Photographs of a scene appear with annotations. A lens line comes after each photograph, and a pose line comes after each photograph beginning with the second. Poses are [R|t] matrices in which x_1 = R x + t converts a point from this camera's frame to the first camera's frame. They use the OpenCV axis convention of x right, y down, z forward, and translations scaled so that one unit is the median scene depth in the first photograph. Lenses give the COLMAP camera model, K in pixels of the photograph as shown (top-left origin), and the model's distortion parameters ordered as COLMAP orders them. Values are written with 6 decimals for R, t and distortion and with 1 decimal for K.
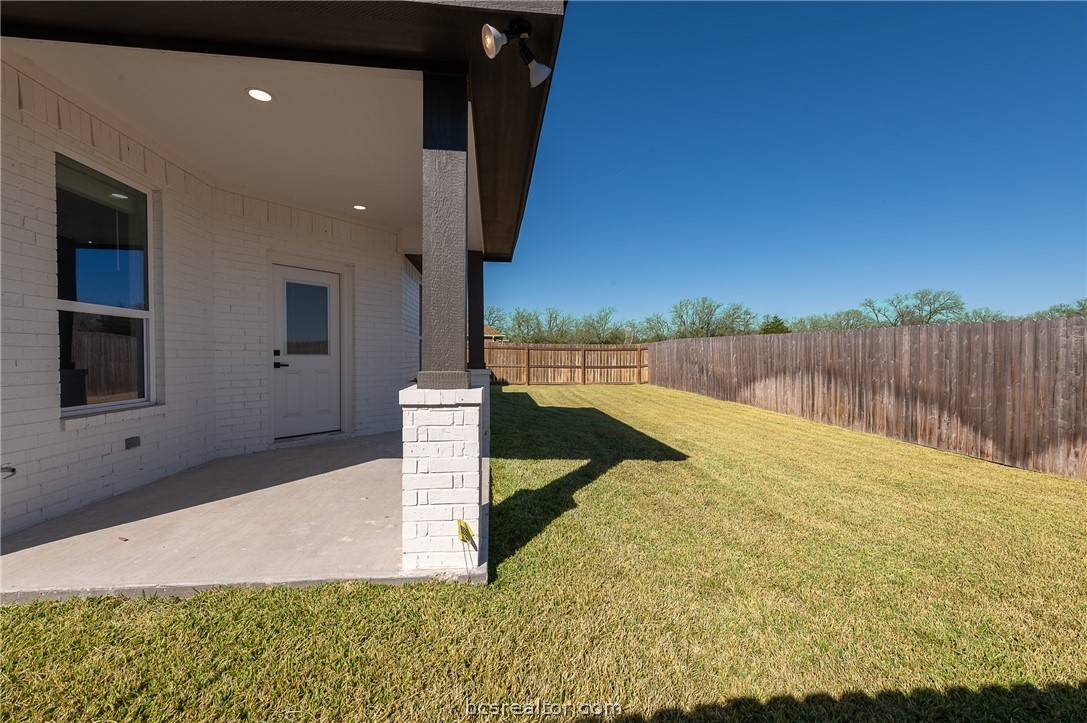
lens RADIAL K [[435.0, 0, 543.5], [0, 435.0, 361.5], [0, 0, 1]] dist [0.001788, 0.000026]
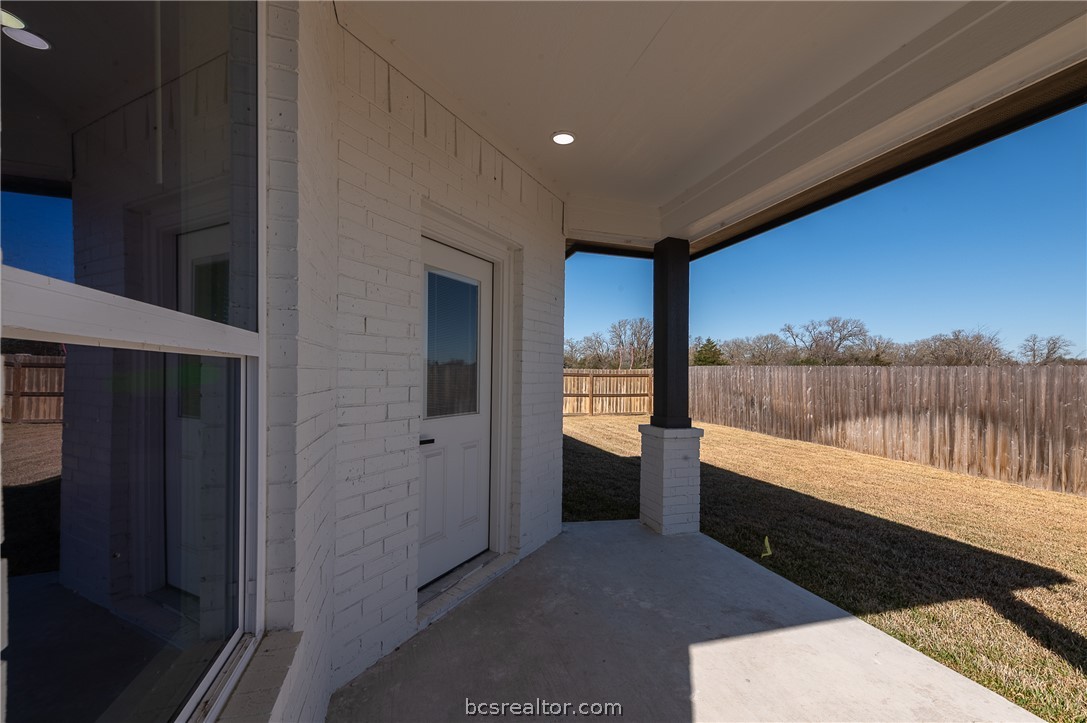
lens RADIAL K [[449.0, 0, 545.9], [0, 449.0, 376.5], [0, 0, 1]] dist [0.001578, 0.000108]
pose [[0.985000, 0.009396, 0.172298, -0.261997], [-0.008090, 0.999933, -0.008280, -0.028780], [-0.172365, 0.006762, 0.985010, 0.227522]]
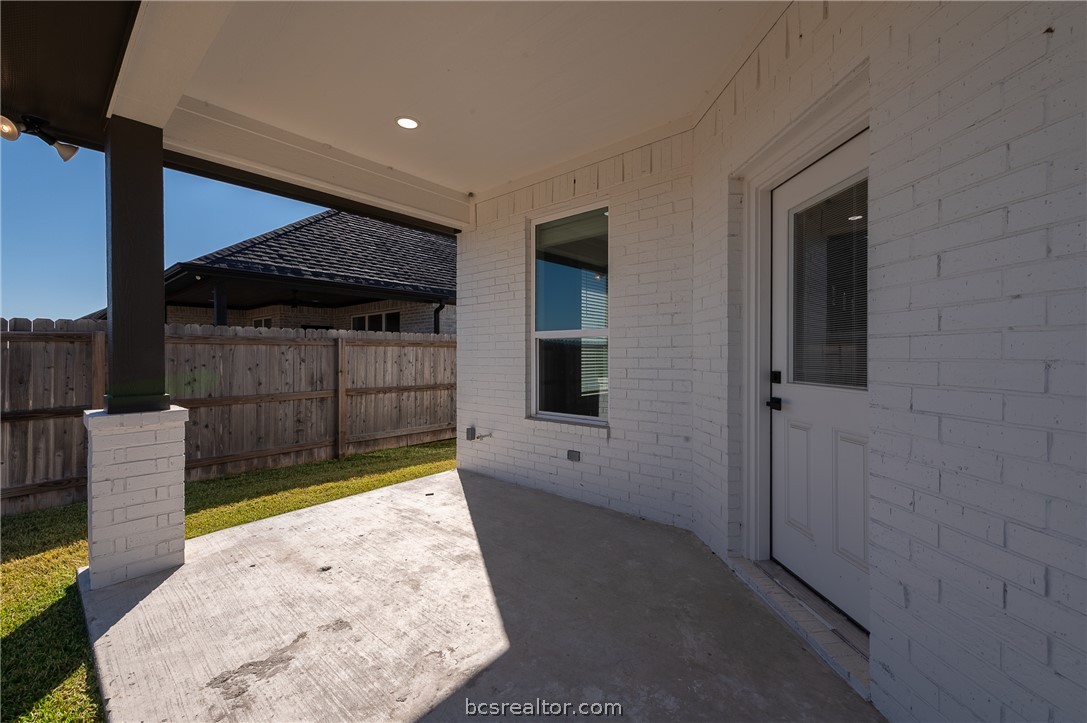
lens RADIAL K [[436.1, 0, 543.5], [0, 436.1, 361.5], [0, 0, 1]] dist [-0.017329, -0.000158]
pose [[-0.746921, 0.002286, -0.664909, -0.058616], [-0.012816, 0.999759, 0.017833, -0.019379], [0.664789, 0.021841, -0.746712, 0.553203]]
